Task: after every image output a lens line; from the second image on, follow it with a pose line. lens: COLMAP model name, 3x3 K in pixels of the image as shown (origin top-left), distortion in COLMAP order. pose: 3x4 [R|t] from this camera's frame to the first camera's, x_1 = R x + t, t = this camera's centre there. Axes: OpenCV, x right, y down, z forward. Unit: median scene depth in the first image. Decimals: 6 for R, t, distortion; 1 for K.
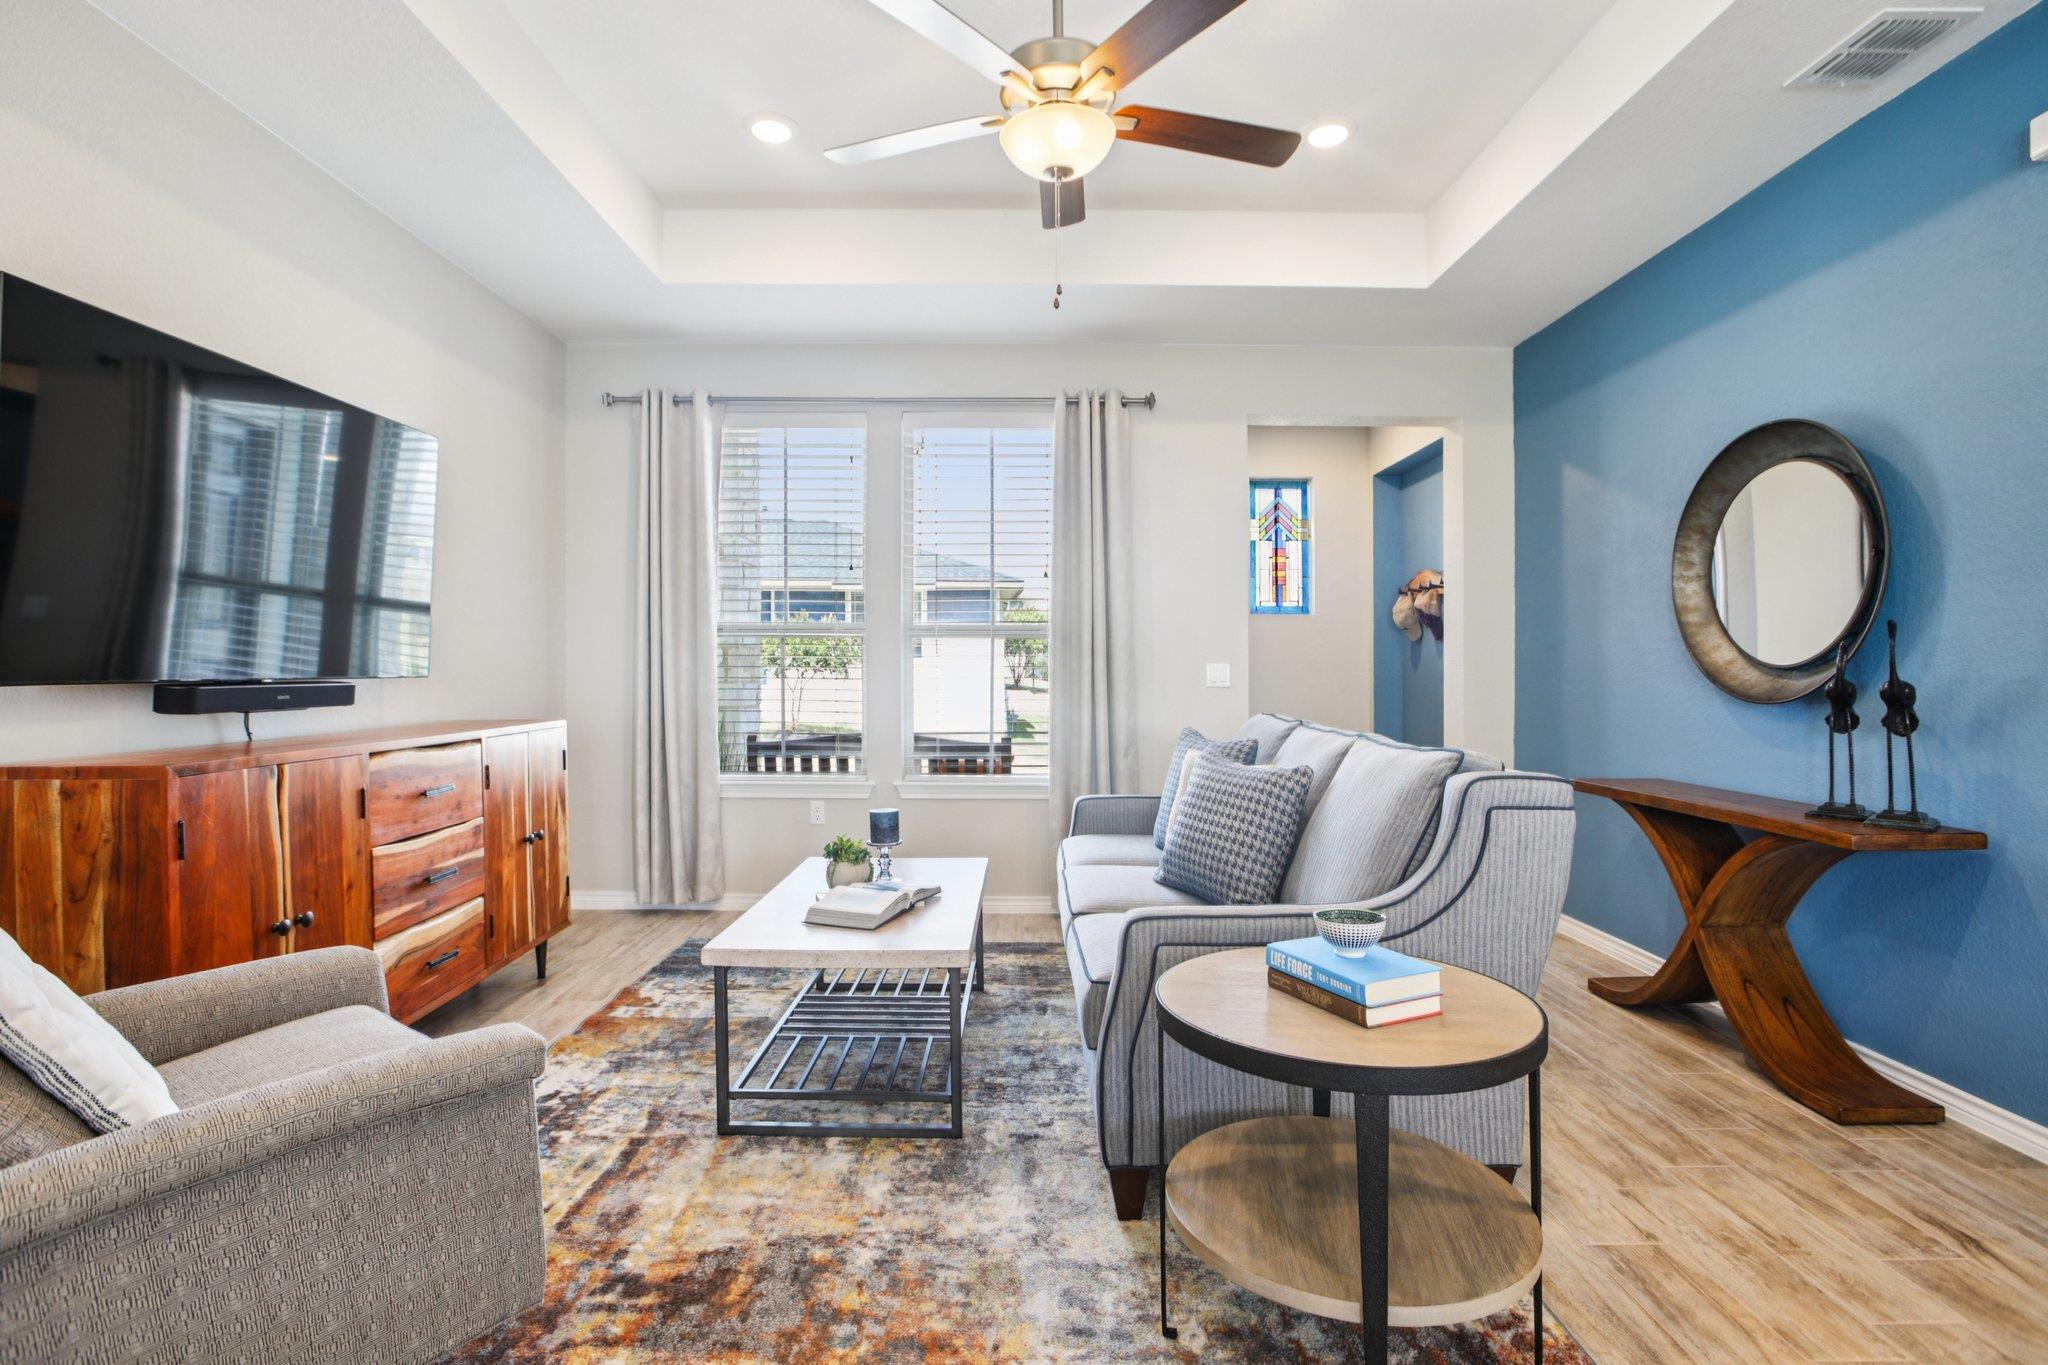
lens RADIAL K [[986.0, 0, 1015.1], [0, 986.0, 681.6], [0, 0, 1]] dist [-0.055030, 0.024424]
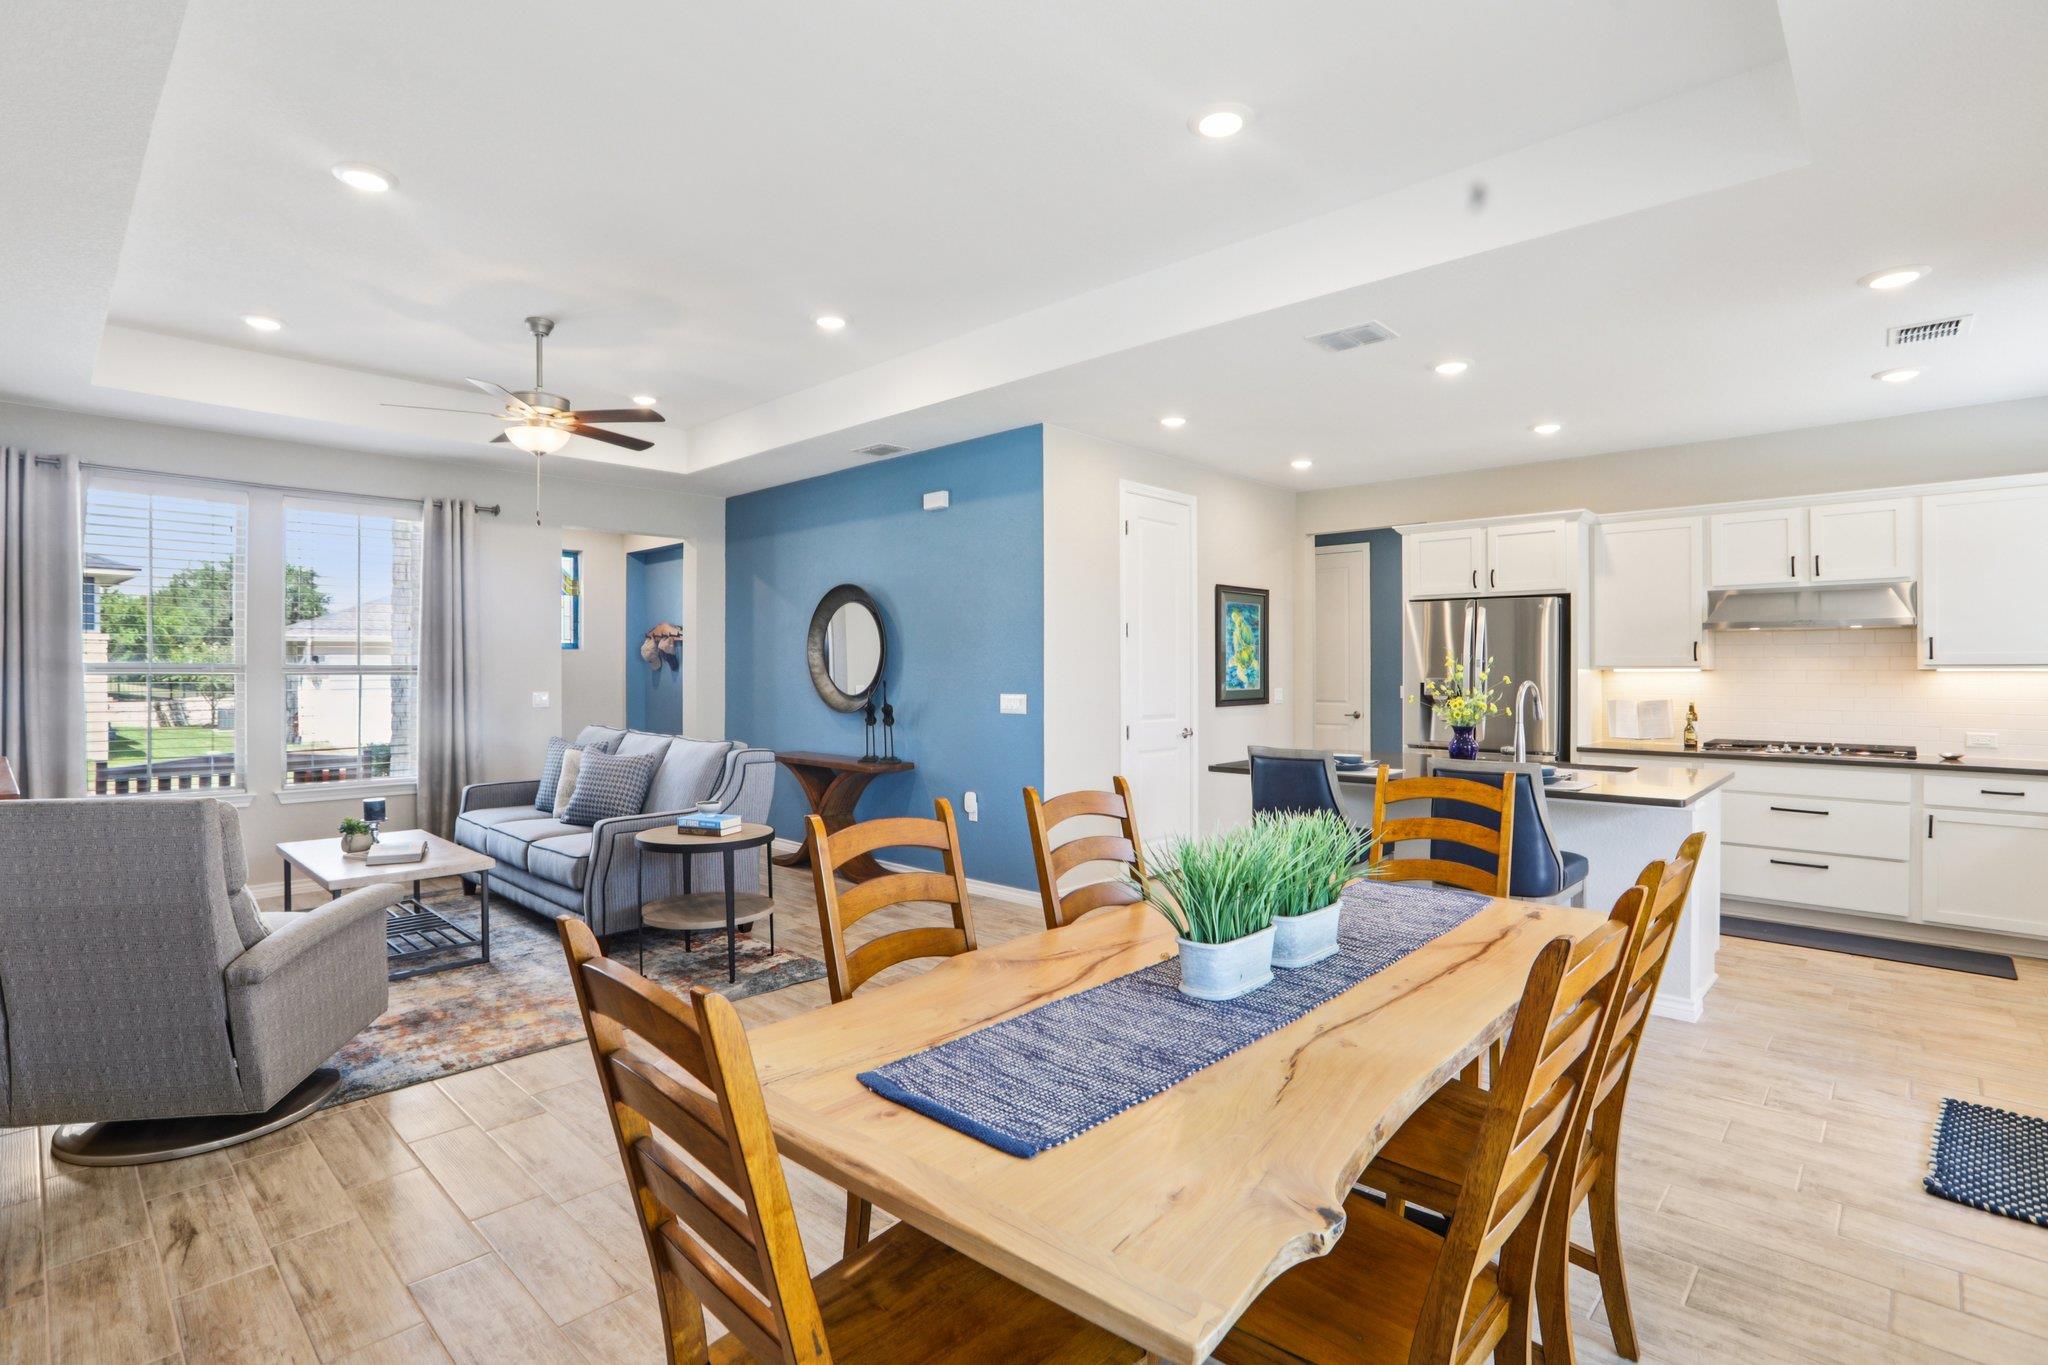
lens RADIAL K [[988.4, 0, 1015.7], [0, 988.4, 667.7], [0, 0, 1]] dist [-0.061118, 0.027334]
pose [[0.691752, -0.001268, 0.722134, -0.500326], [0.008181, 0.999948, -0.006081, -0.055403], [-0.722088, 0.010114, 0.691727, -0.730373]]
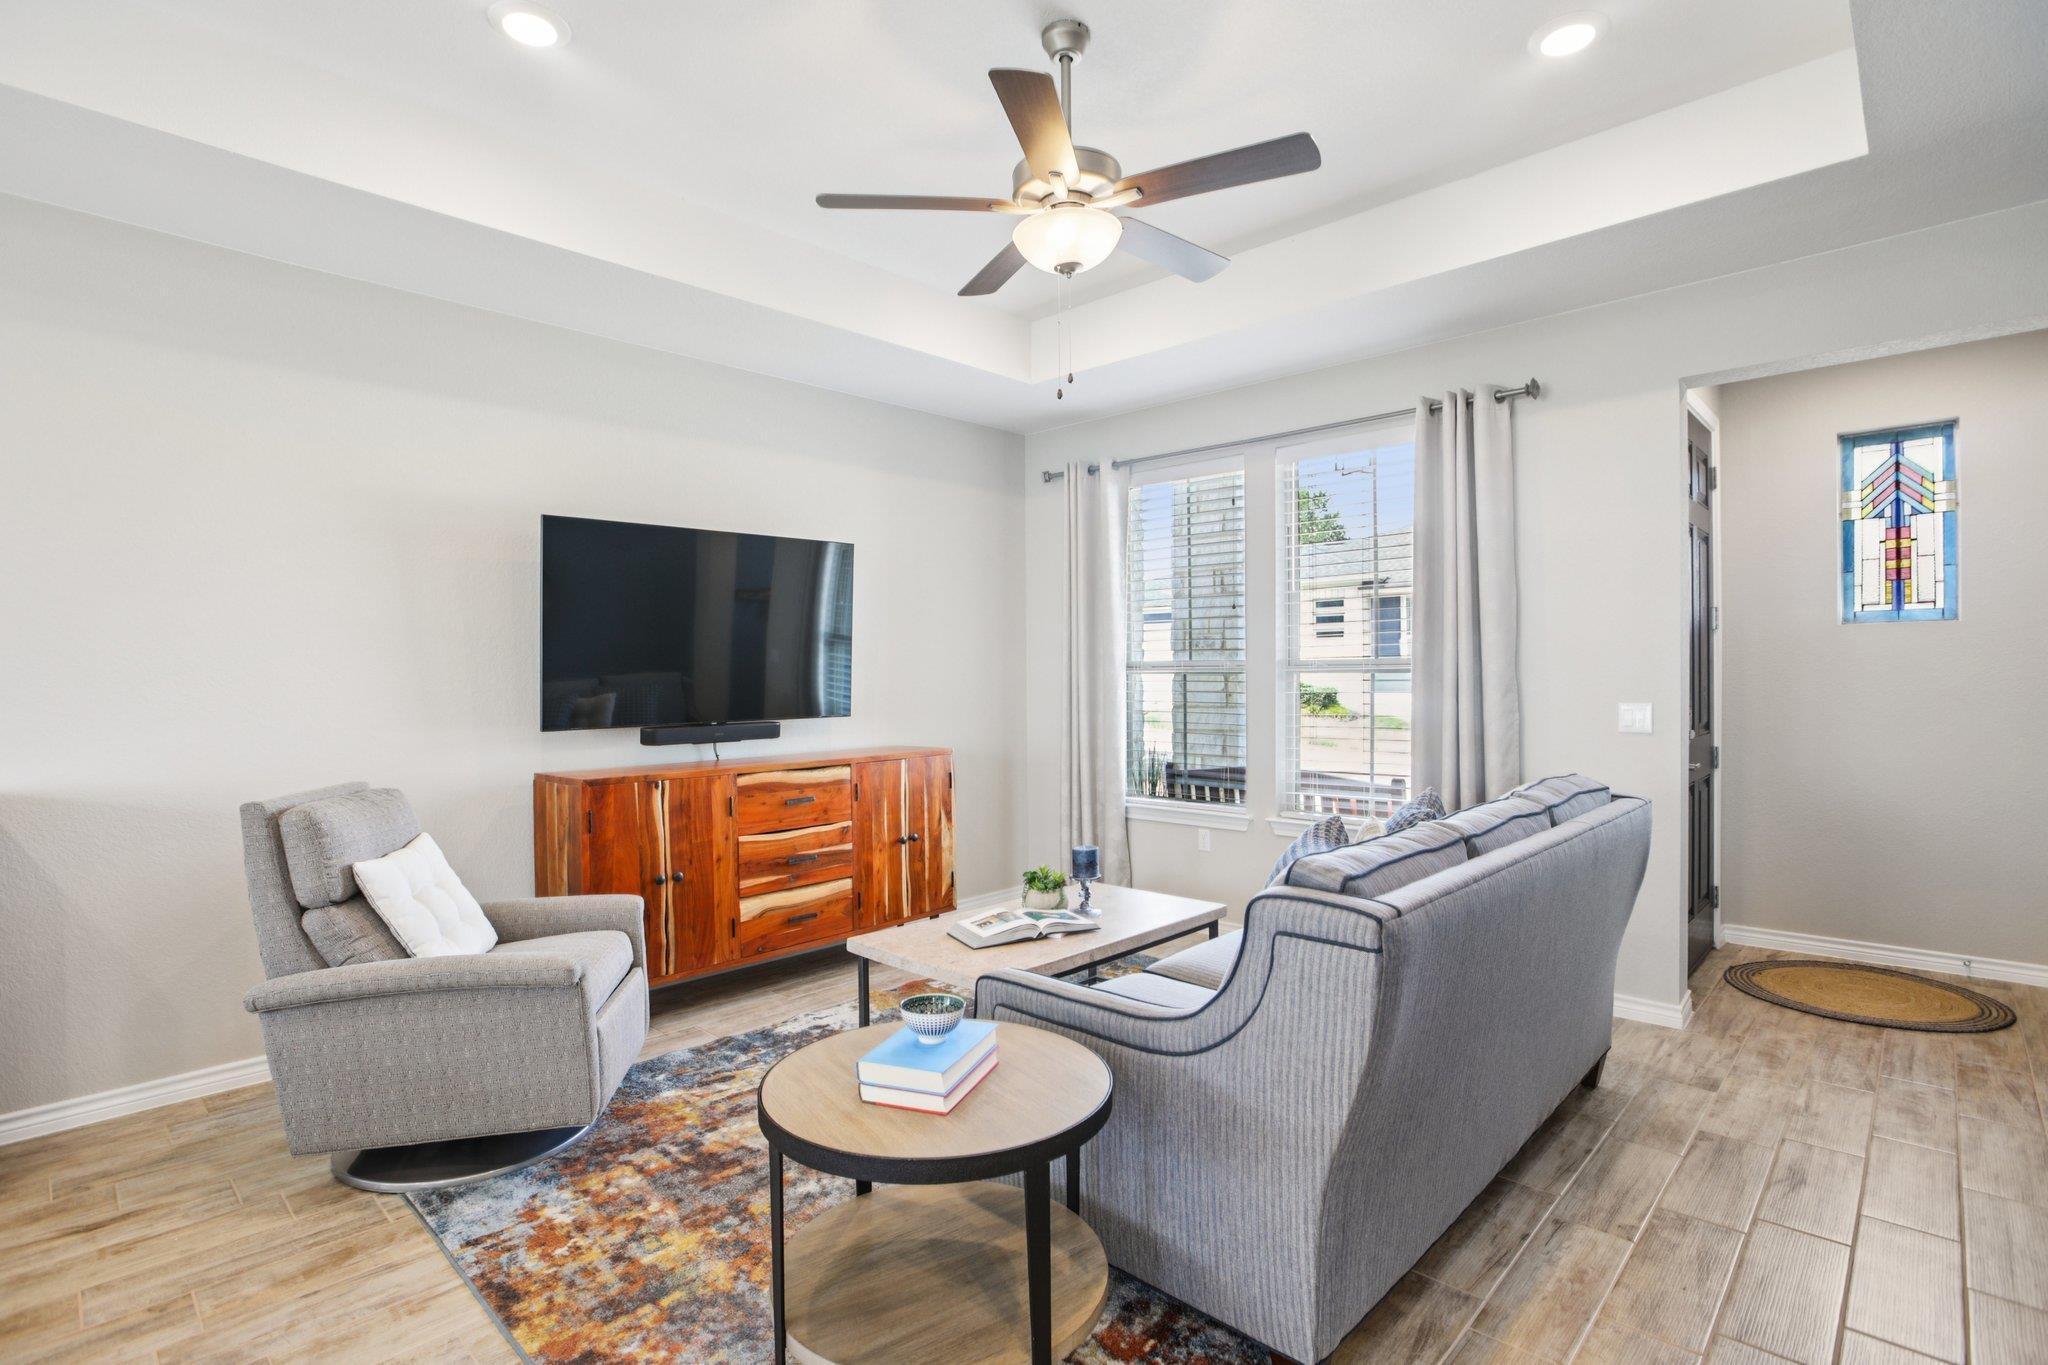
lens RADIAL K [[986.0, 0, 1015.1], [0, 986.0, 681.6], [0, 0, 1]] dist [-0.055030, 0.024424]
pose [[0.719192, -0.004290, -0.694798, 0.542229], [0.003732, 0.999990, -0.002311, -0.050153], [0.694801, -0.000931, 0.719201, 0.140415]]
